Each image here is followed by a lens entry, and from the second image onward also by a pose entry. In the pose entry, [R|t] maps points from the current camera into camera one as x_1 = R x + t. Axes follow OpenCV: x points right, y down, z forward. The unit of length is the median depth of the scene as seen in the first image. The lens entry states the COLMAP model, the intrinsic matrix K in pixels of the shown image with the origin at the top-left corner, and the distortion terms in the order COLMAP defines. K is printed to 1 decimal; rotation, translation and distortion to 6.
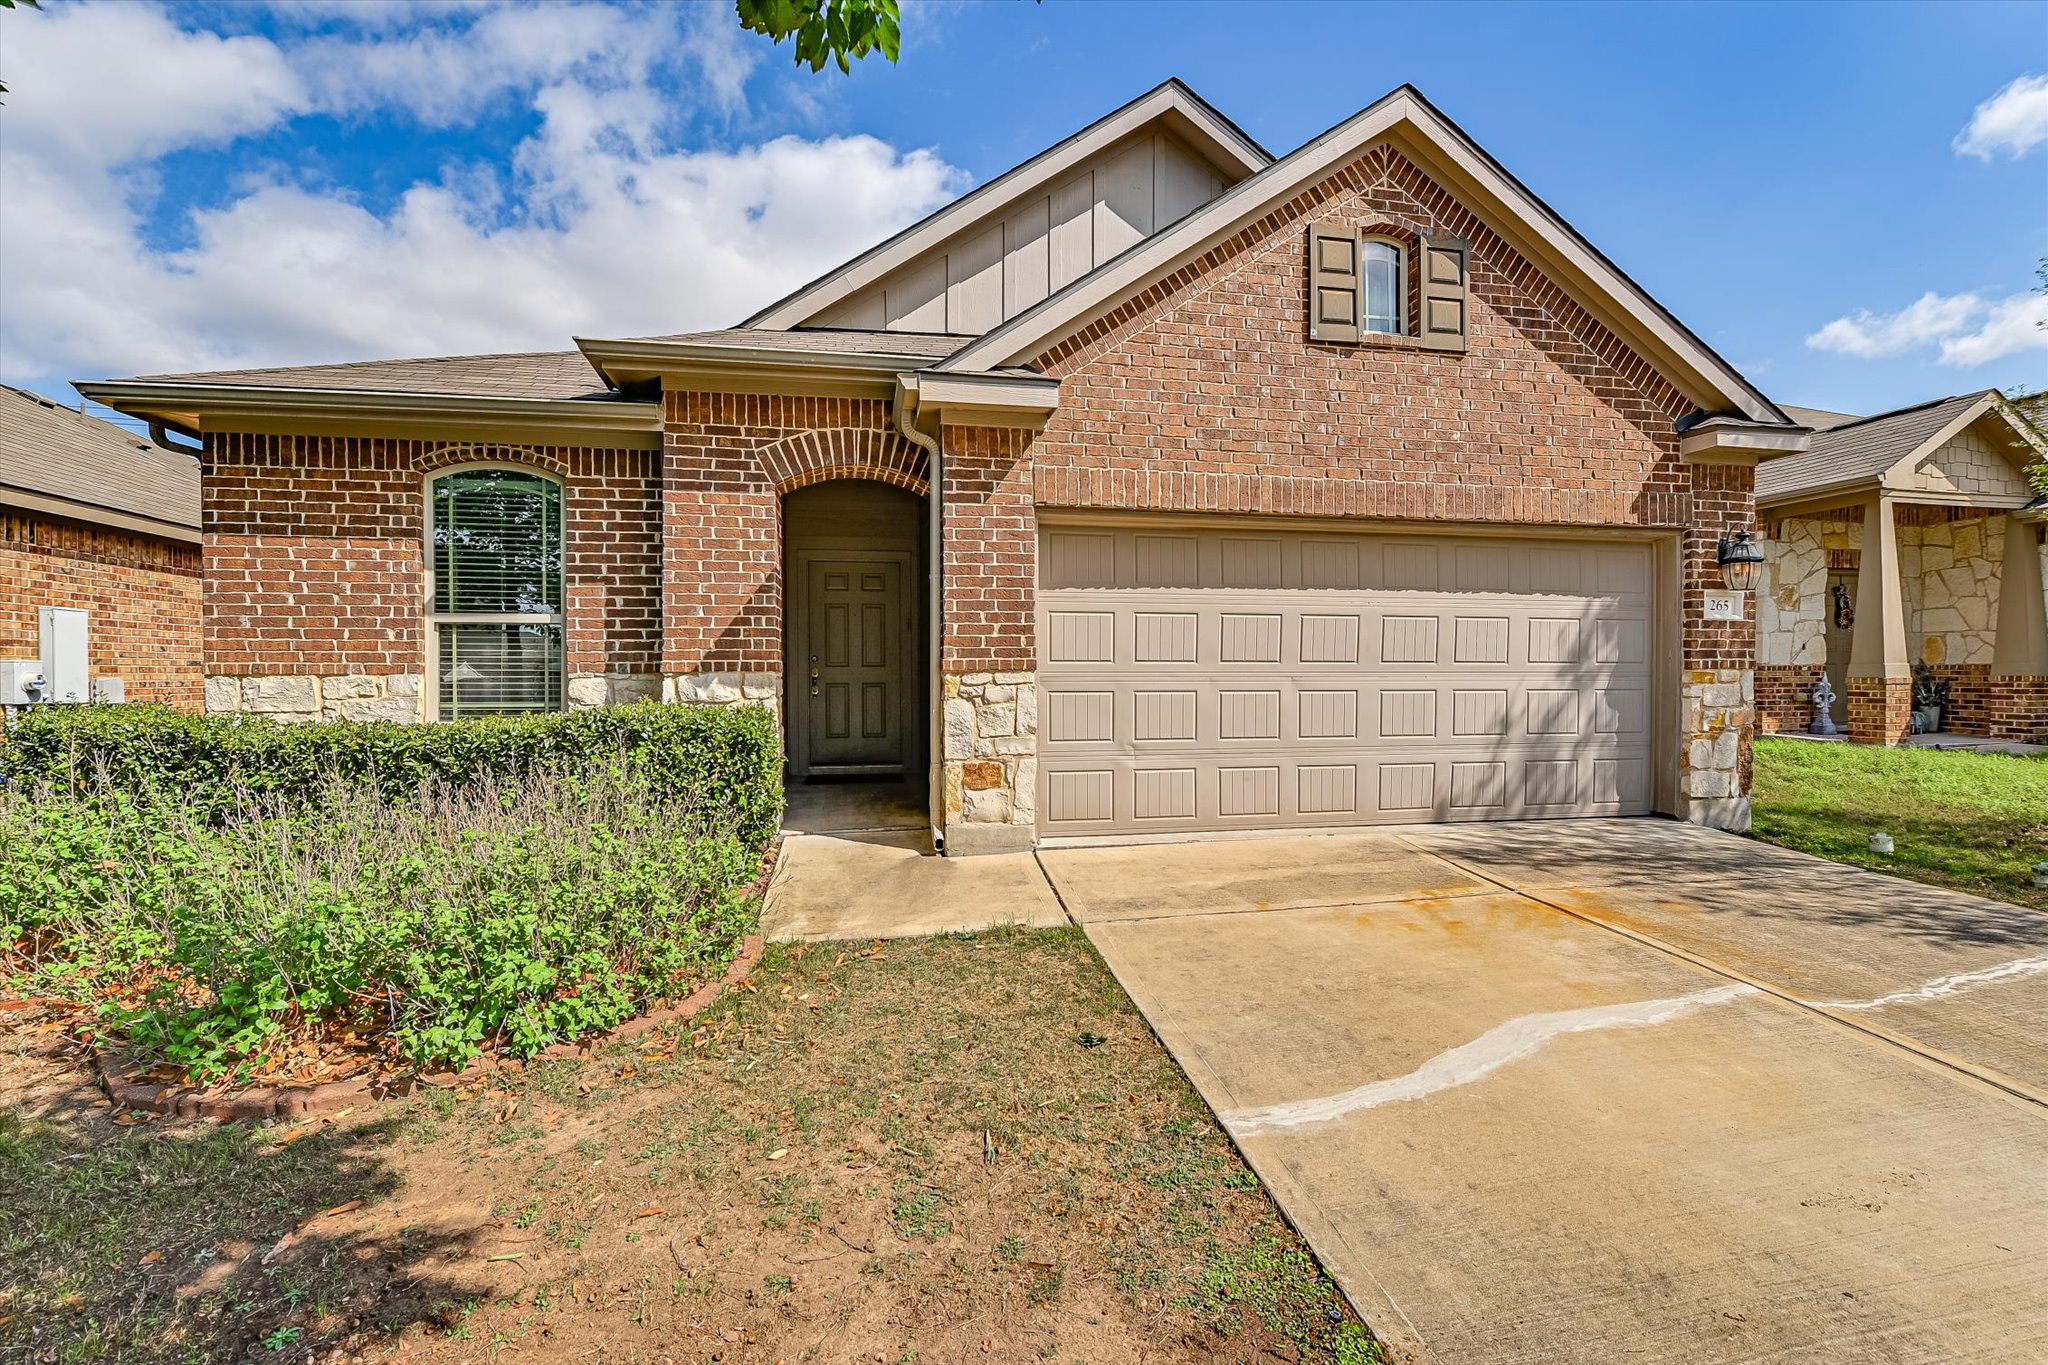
lens RADIAL K [[910.2, 0, 1017.2], [0, 910.2, 679.7], [0, 0, 1]] dist [-0.013077, -0.000821]
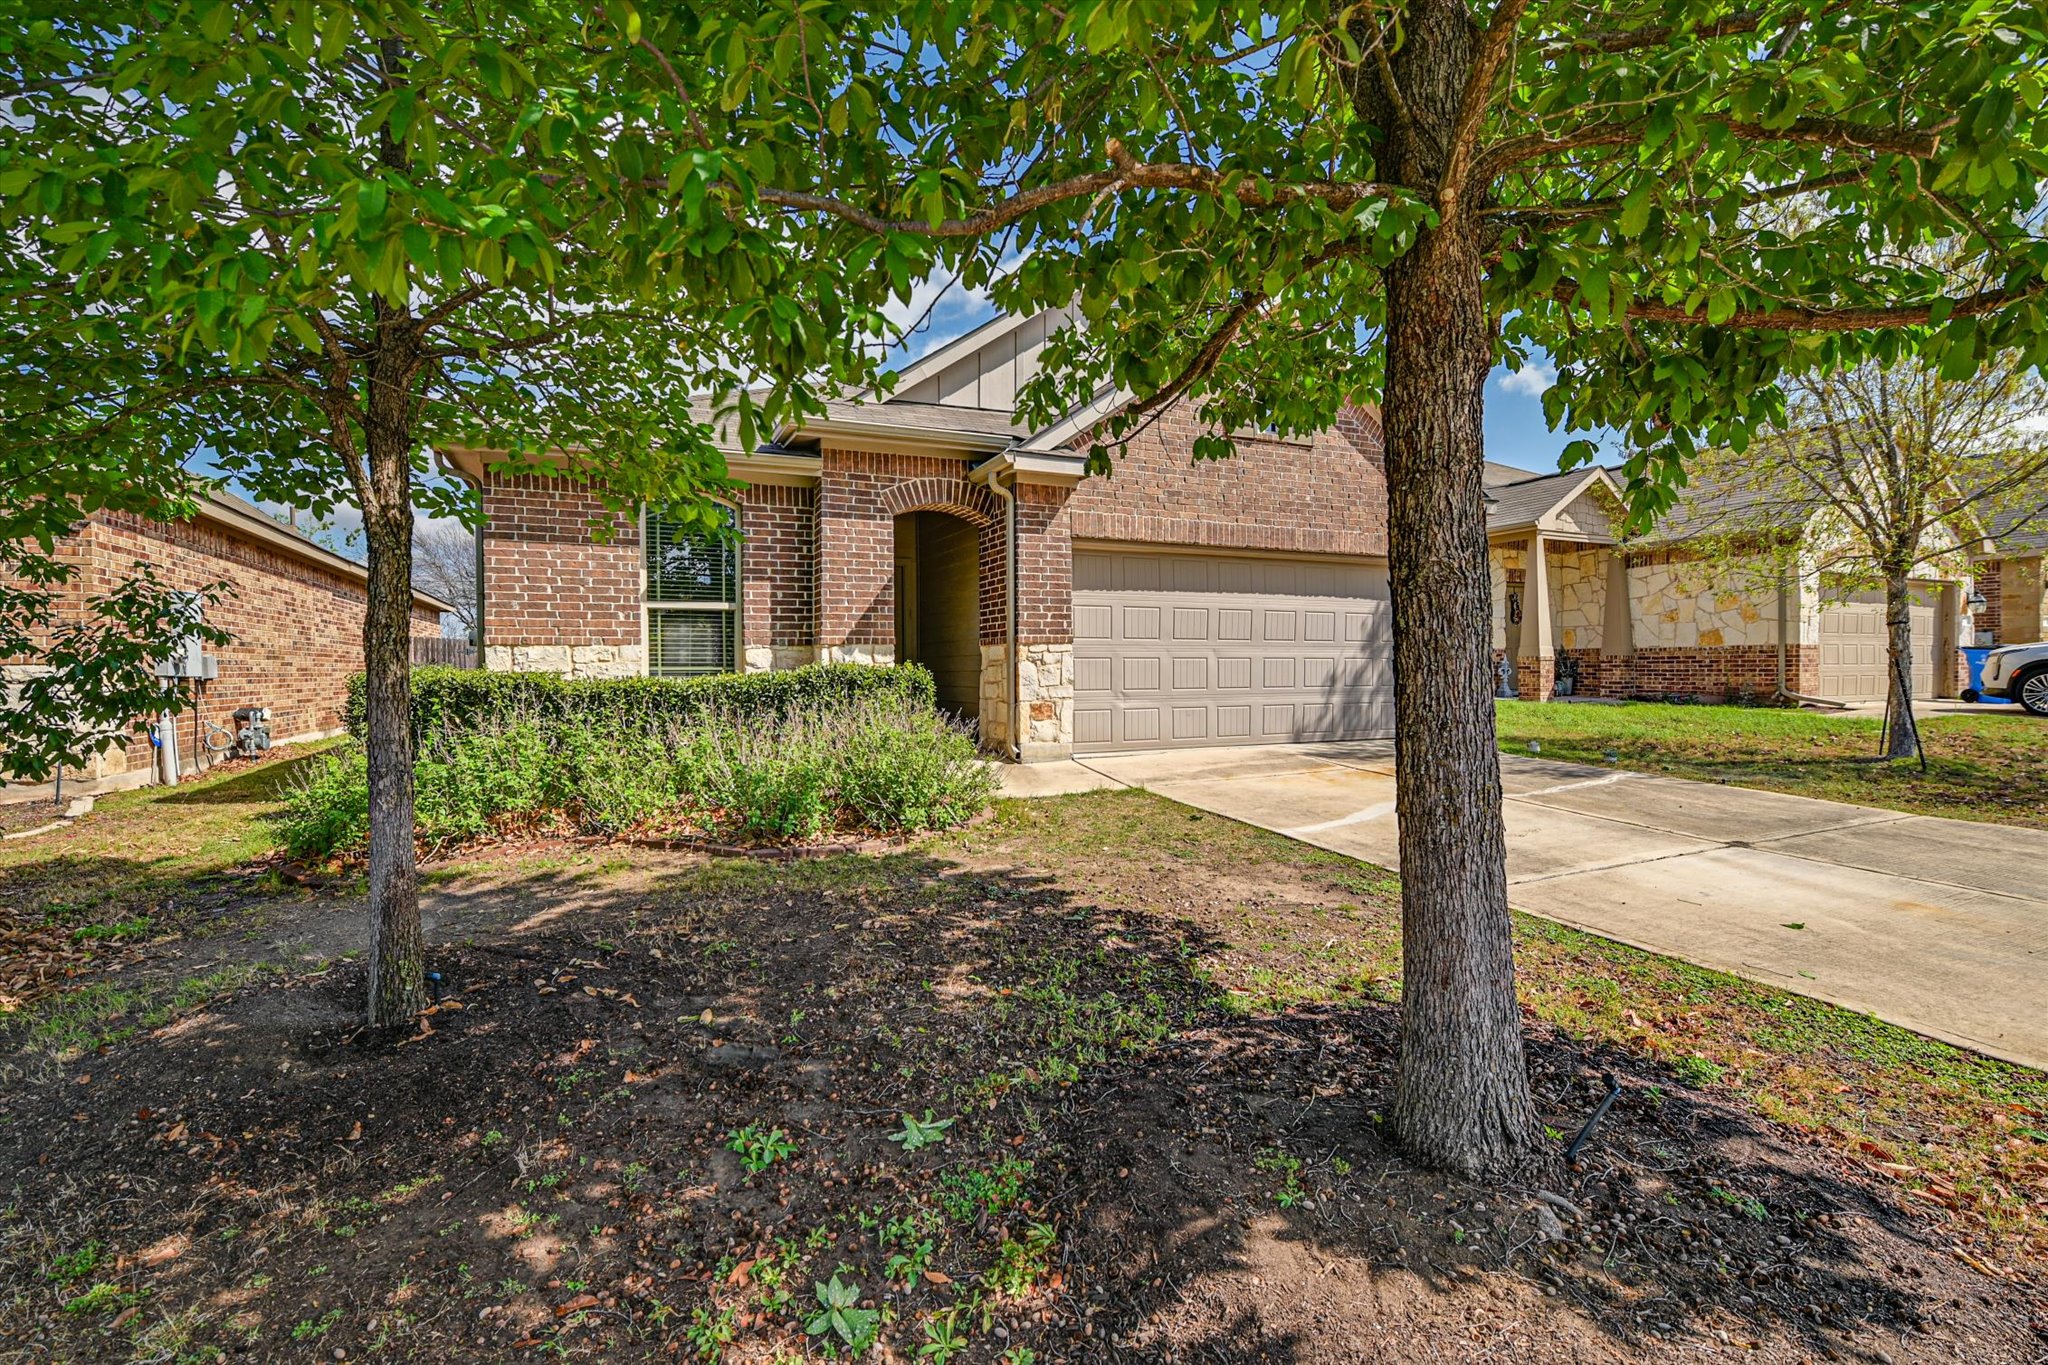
lens RADIAL K [[910.2, 0, 1026.9], [0, 910.2, 675.9], [0, 0, 1]] dist [-0.013077, -0.000821]
pose [[0.969867, -0.006773, 0.243540, -0.416338], [0.006785, 0.999977, 0.000787, 0.041995], [-0.243540, 0.000889, 0.969890, -0.463854]]
